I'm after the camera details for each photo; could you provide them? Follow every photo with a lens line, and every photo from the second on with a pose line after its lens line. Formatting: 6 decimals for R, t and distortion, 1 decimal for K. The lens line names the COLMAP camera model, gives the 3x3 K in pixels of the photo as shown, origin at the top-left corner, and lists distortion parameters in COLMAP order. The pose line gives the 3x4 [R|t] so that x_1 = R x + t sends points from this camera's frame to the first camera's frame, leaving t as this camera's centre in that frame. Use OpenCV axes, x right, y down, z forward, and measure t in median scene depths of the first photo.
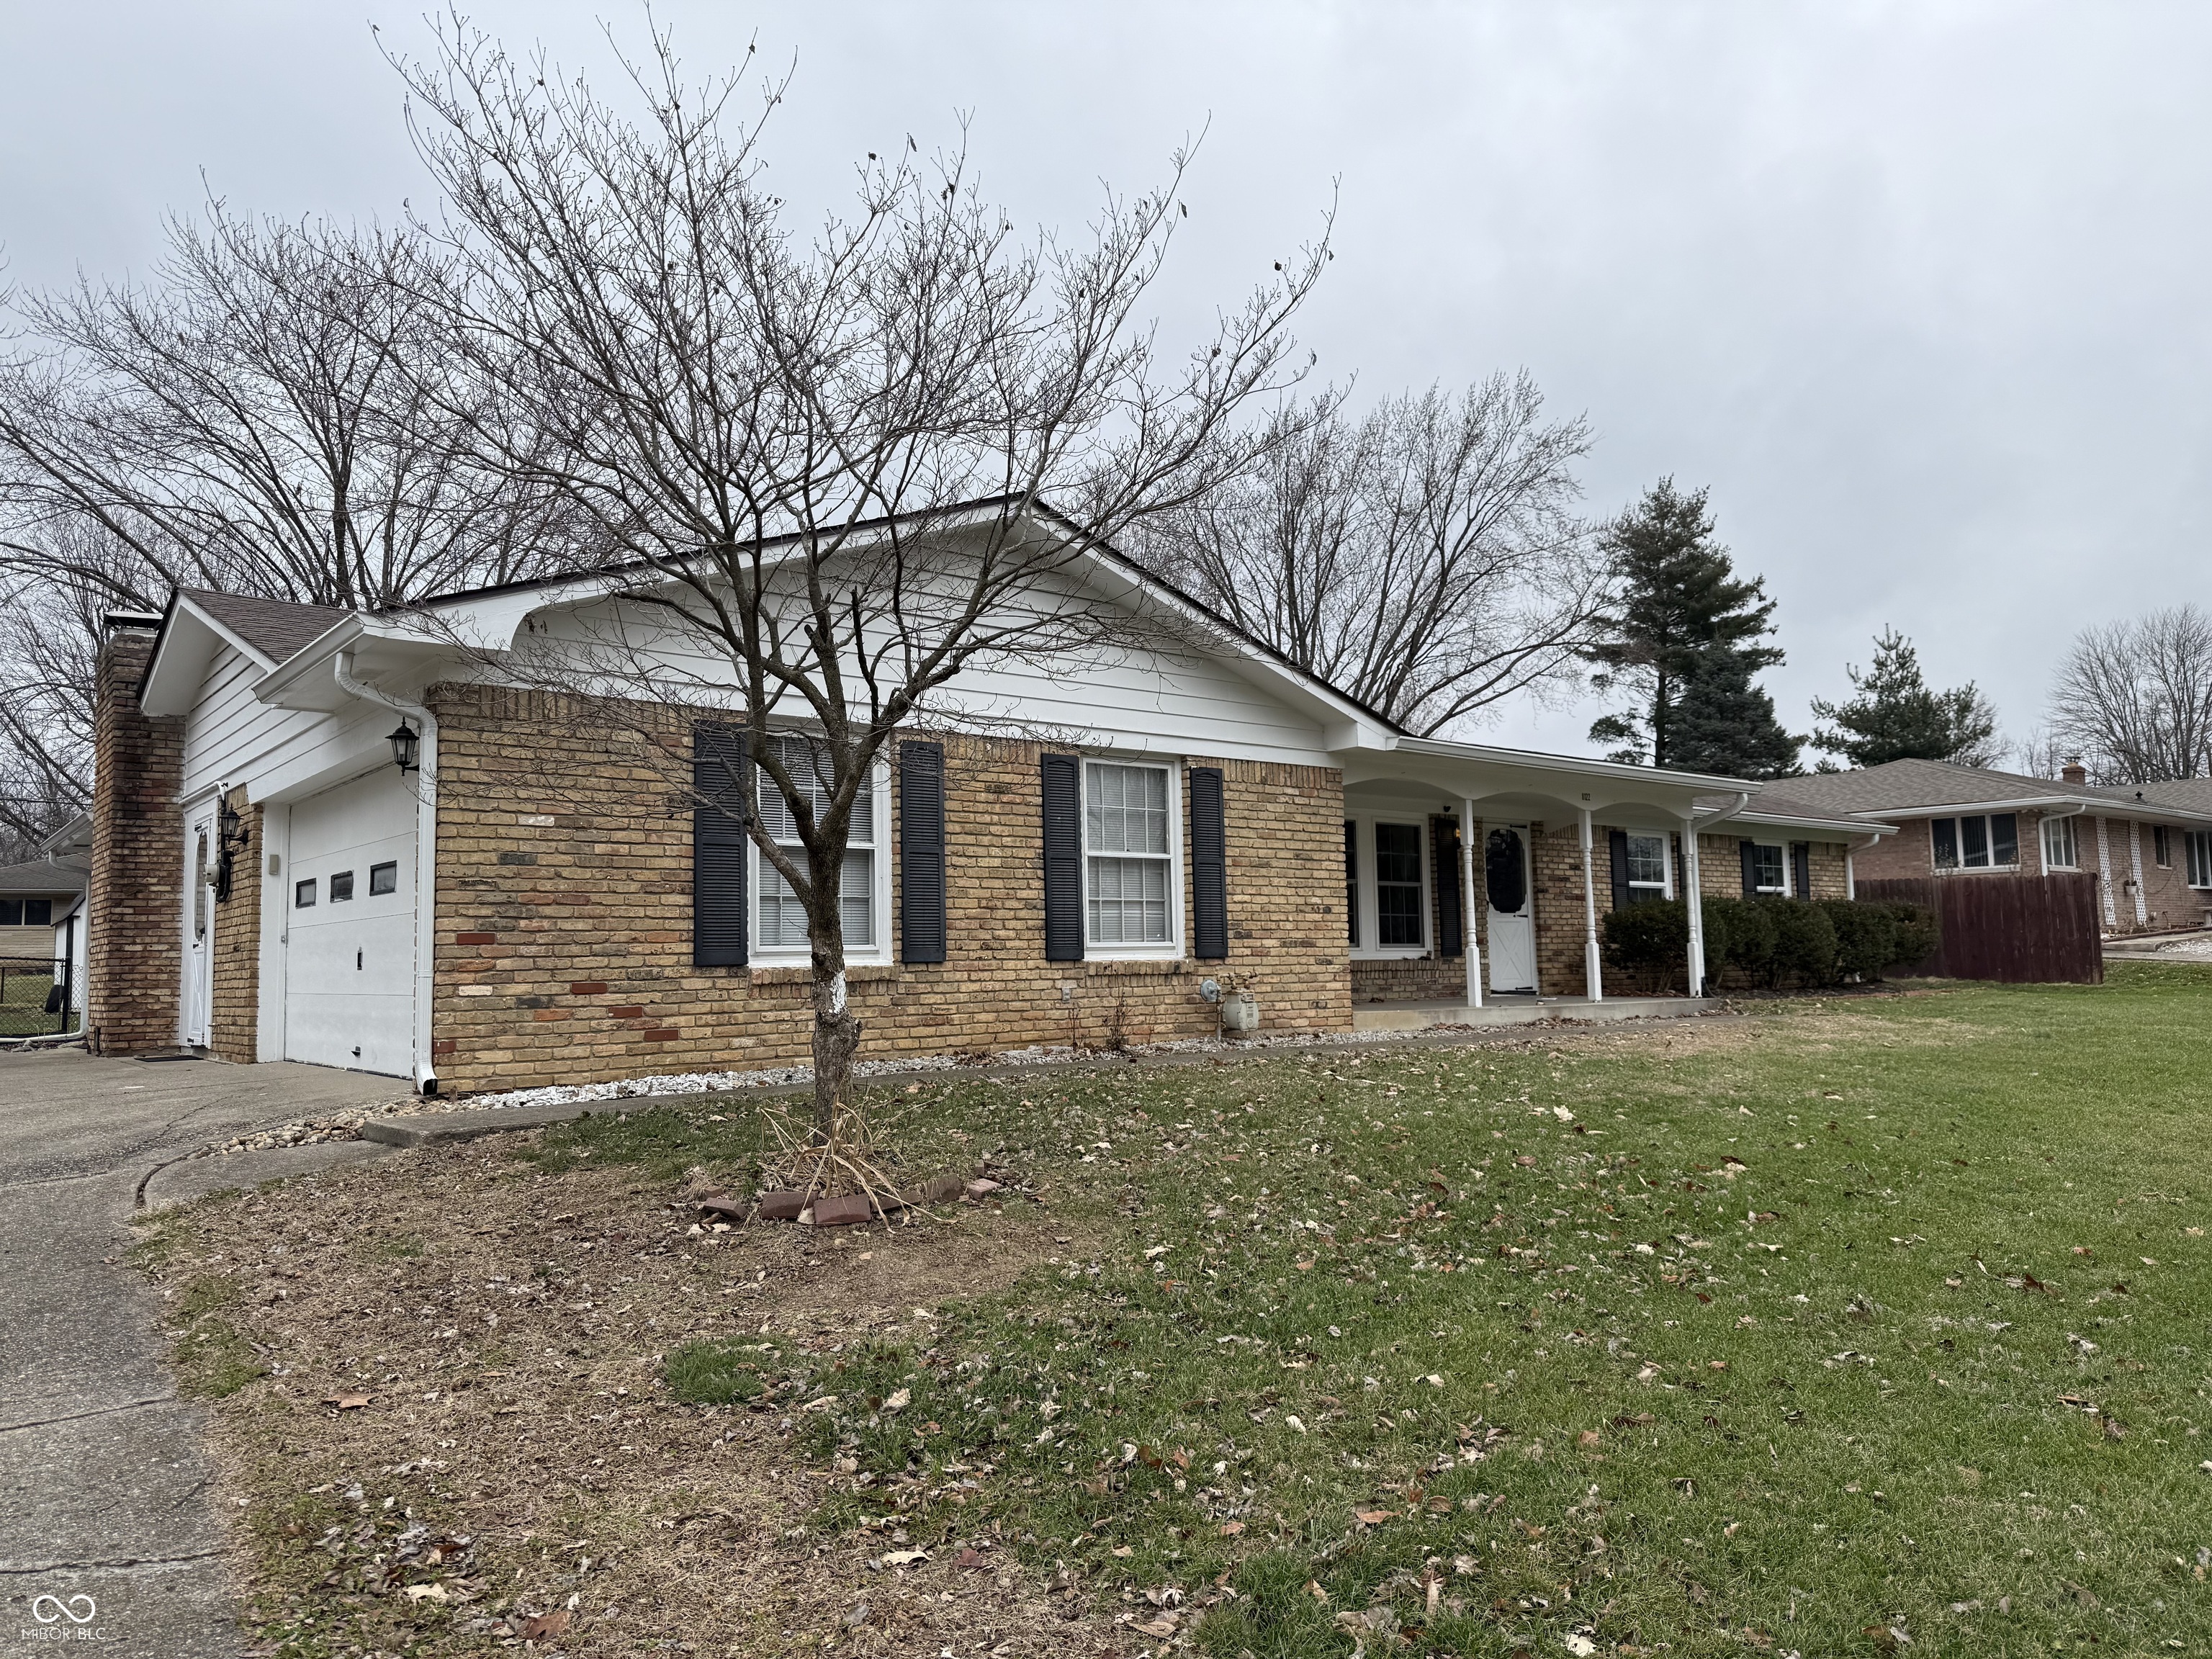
lens RADIAL K [[1514.7, 0, 1031.4], [0, 1514.7, 841.8], [0, 0, 1]] dist [0.146207, -0.163321]
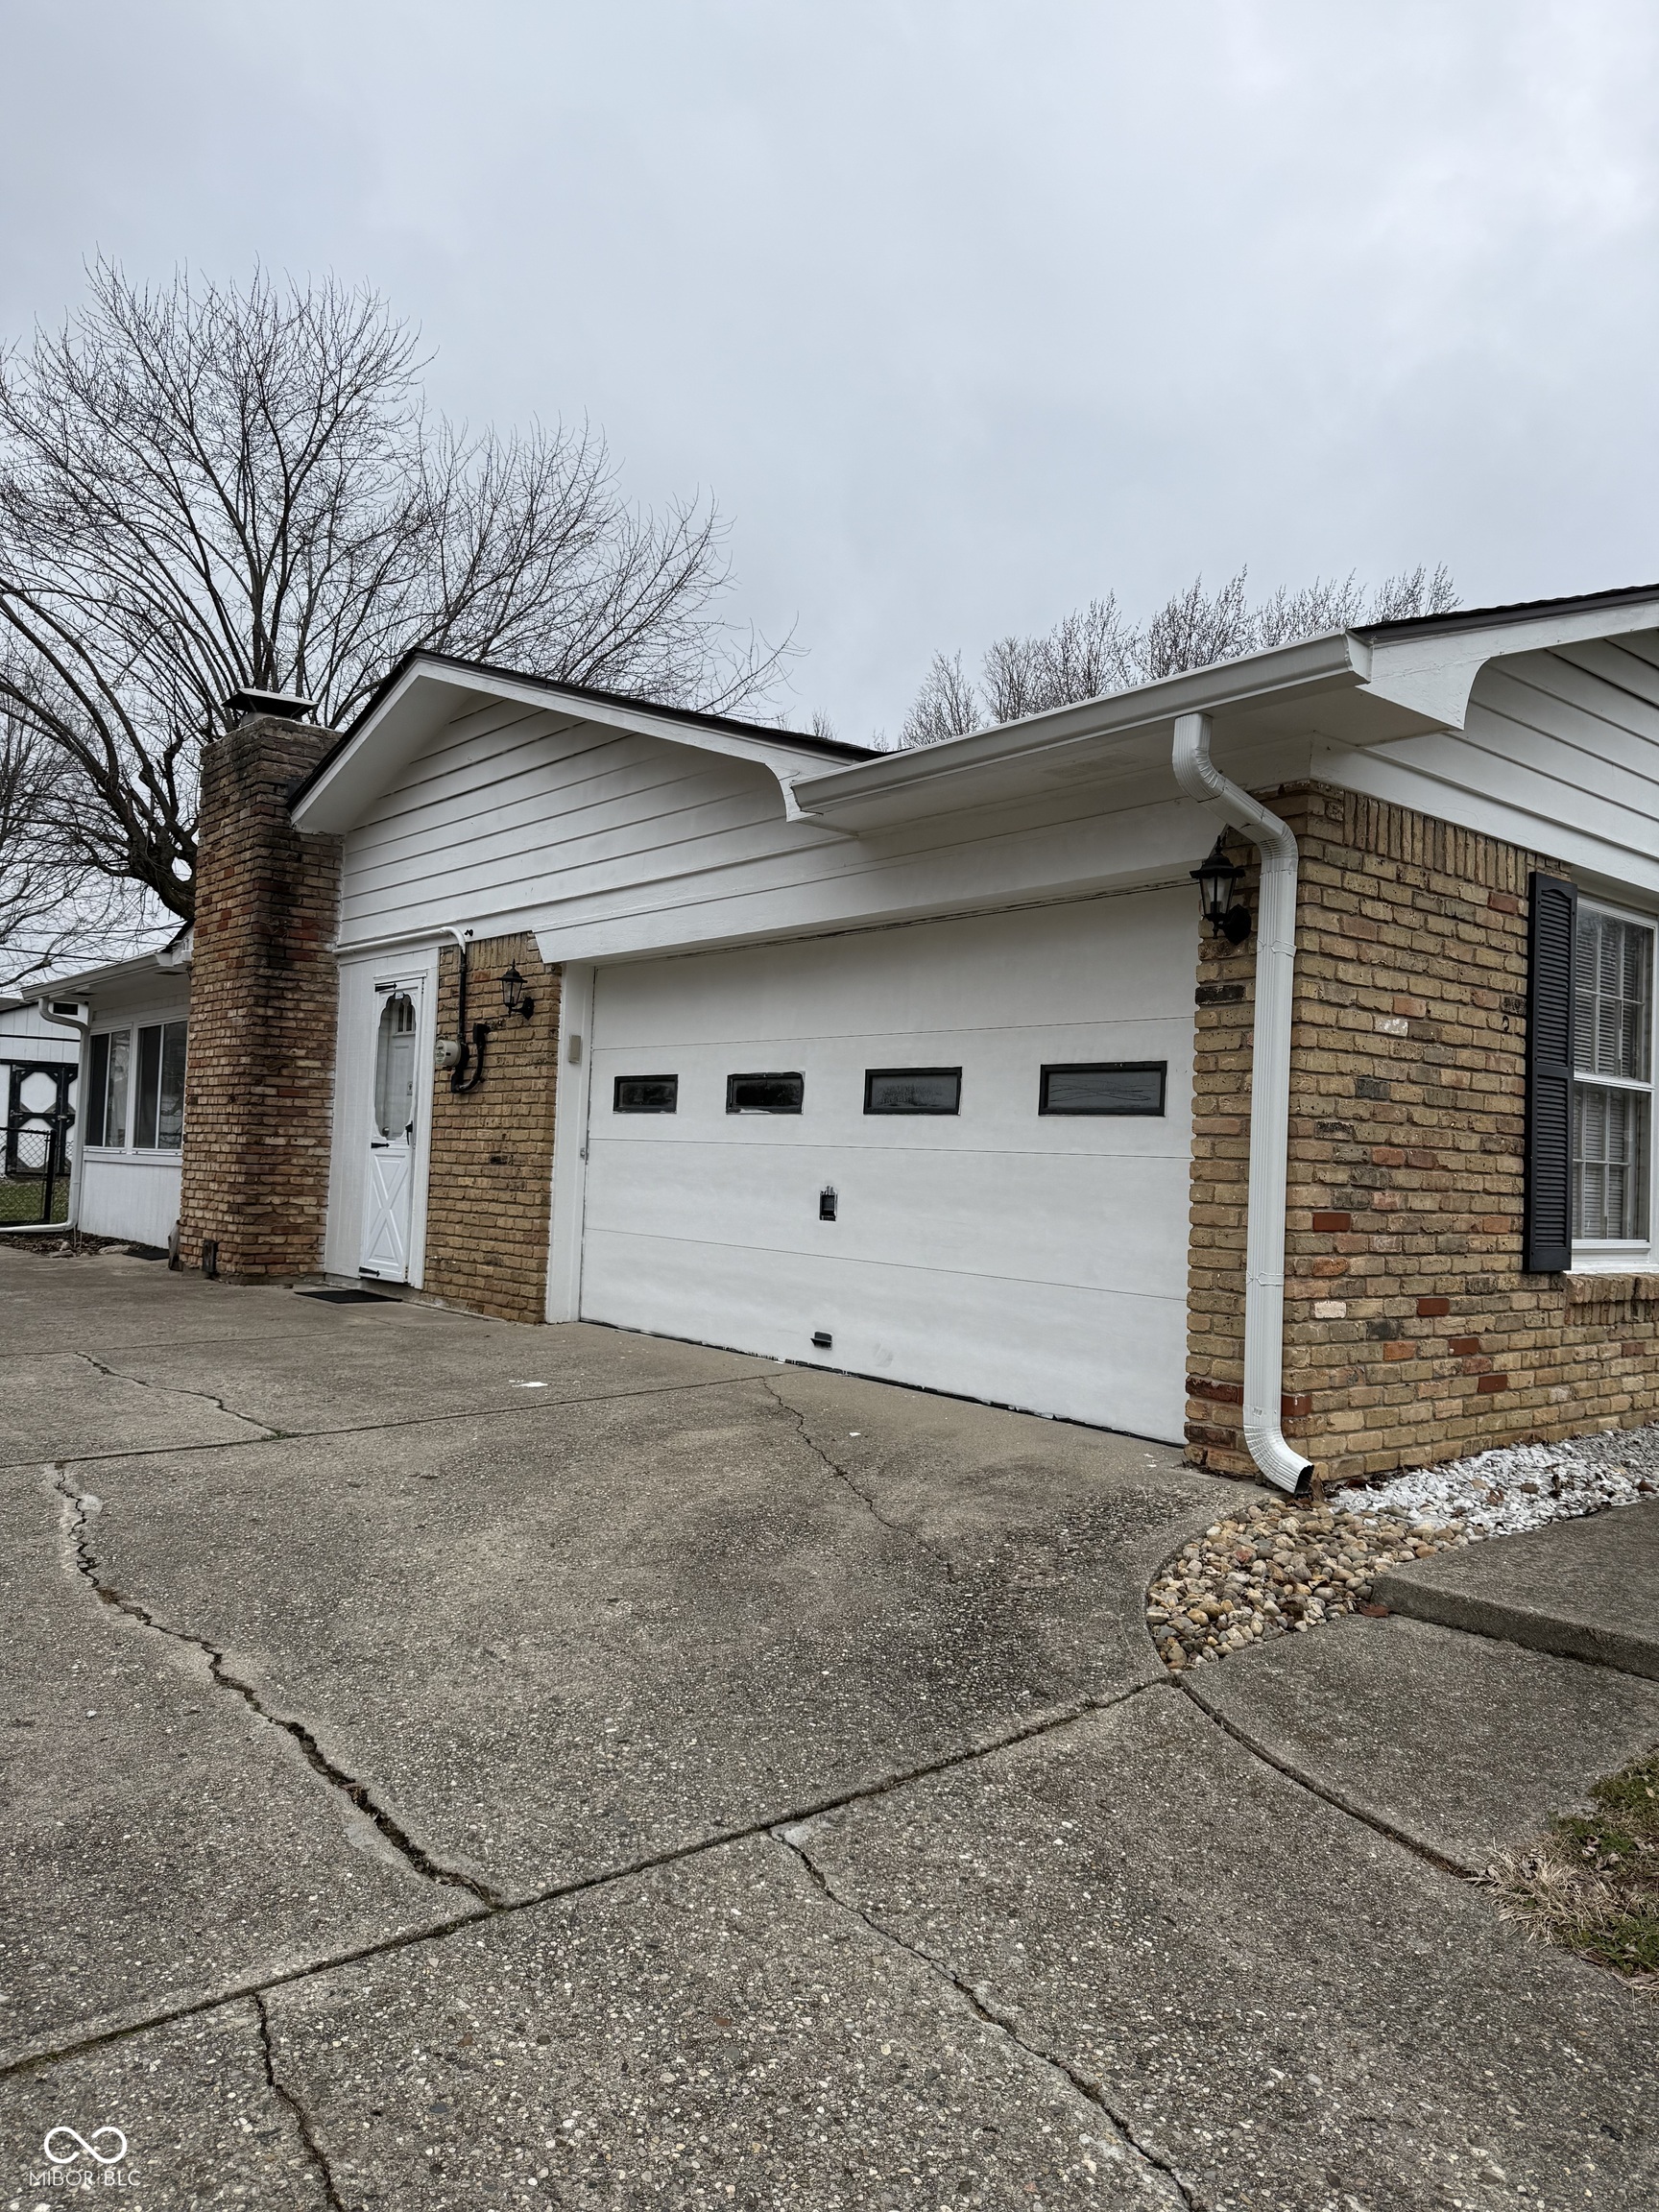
lens RADIAL K [[1514.7, 0, 829.5], [0, 1514.7, 1106.0], [0, 0, 1]] dist [0.146207, -0.163321]
pose [[0.997013, 0.061604, 0.046586, -0.395954], [-0.063520, 0.997145, 0.040829, 0.004628], [-0.043938, -0.043666, 0.998080, 0.286669]]
